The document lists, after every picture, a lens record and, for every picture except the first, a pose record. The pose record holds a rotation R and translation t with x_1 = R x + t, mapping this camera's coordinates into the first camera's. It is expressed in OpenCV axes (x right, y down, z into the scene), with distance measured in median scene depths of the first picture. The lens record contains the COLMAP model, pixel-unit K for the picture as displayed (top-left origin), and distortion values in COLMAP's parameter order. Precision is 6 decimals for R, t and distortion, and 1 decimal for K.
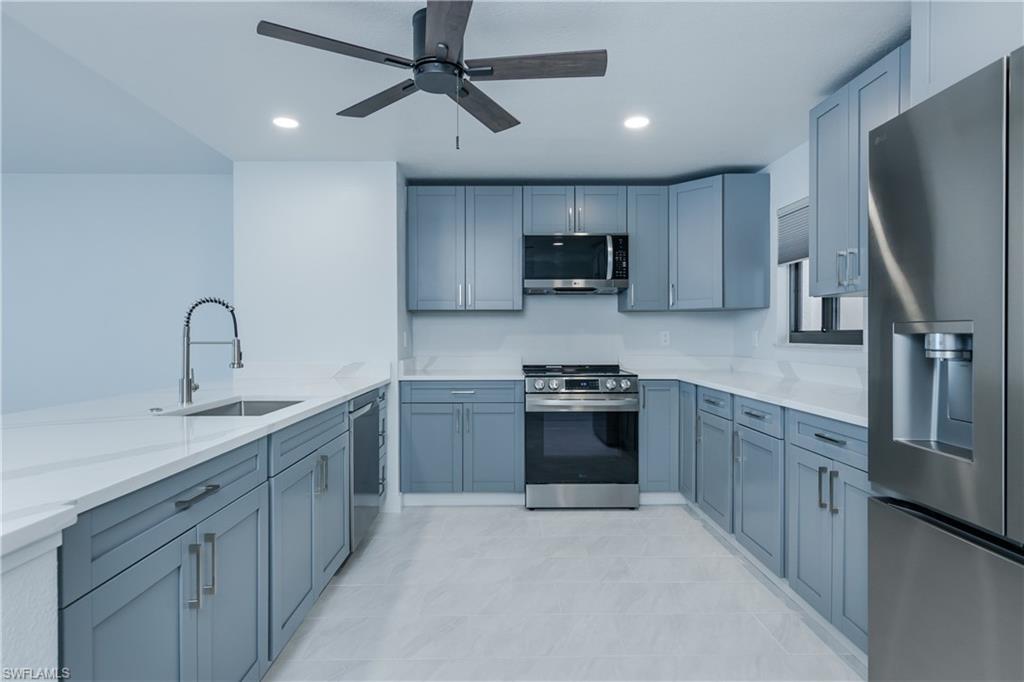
lens RADIAL K [[545.5, 0, 507.2], [0, 545.5, 343.2], [0, 0, 1]] dist [-0.006019, 0.000575]
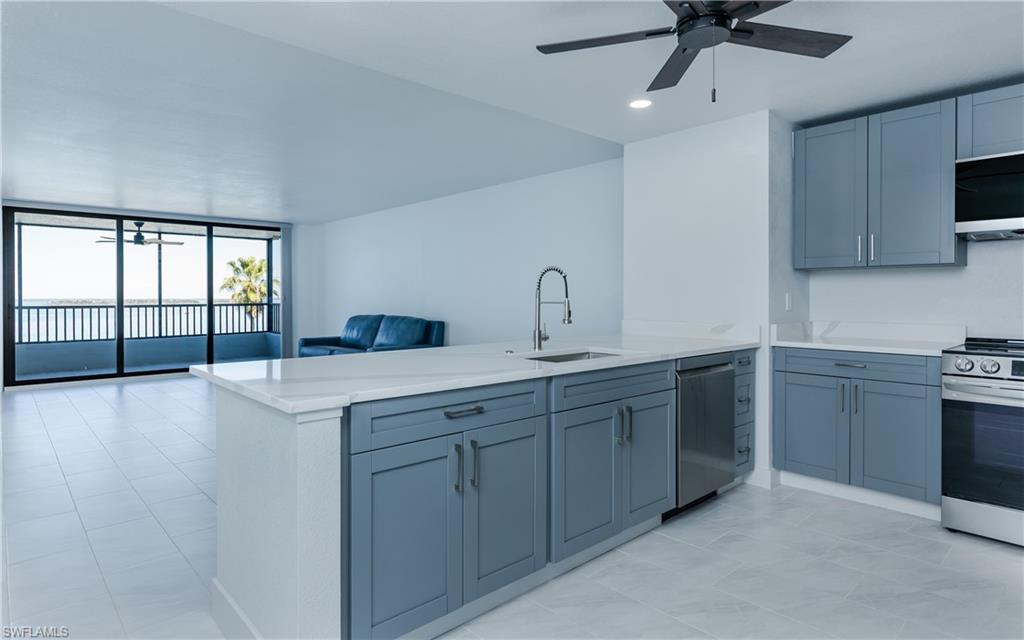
lens RADIAL K [[565.4, 0, 530.2], [0, 565.4, 303.4], [0, 0, 1]] dist [0.008110, 0.001895]
pose [[0.680378, 0.010149, -0.732791, 0.229318], [-0.012009, 0.999924, 0.002699, -0.001293], [0.732763, 0.006963, 0.680448, 0.047624]]
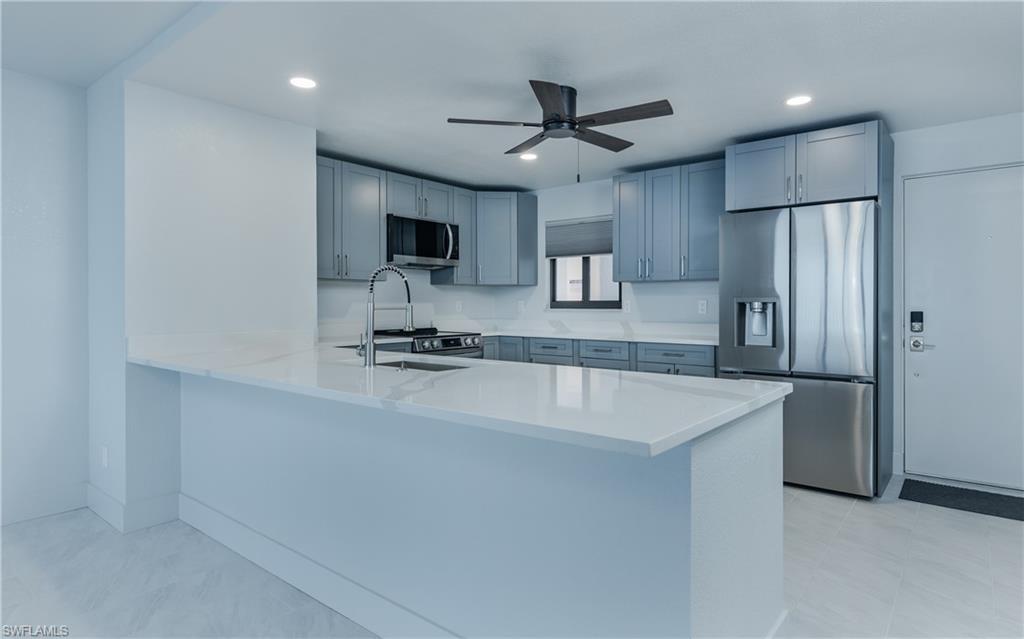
lens RADIAL K [[565.4, 0, 513.7], [0, 565.4, 309.4], [0, 0, 1]] dist [0.008110, 0.001895]
pose [[0.639278, -0.005145, 0.768959, -0.769172], [0.010794, 0.999939, -0.002283, 0.003786], [-0.768900, 0.009759, 0.639295, 0.057201]]
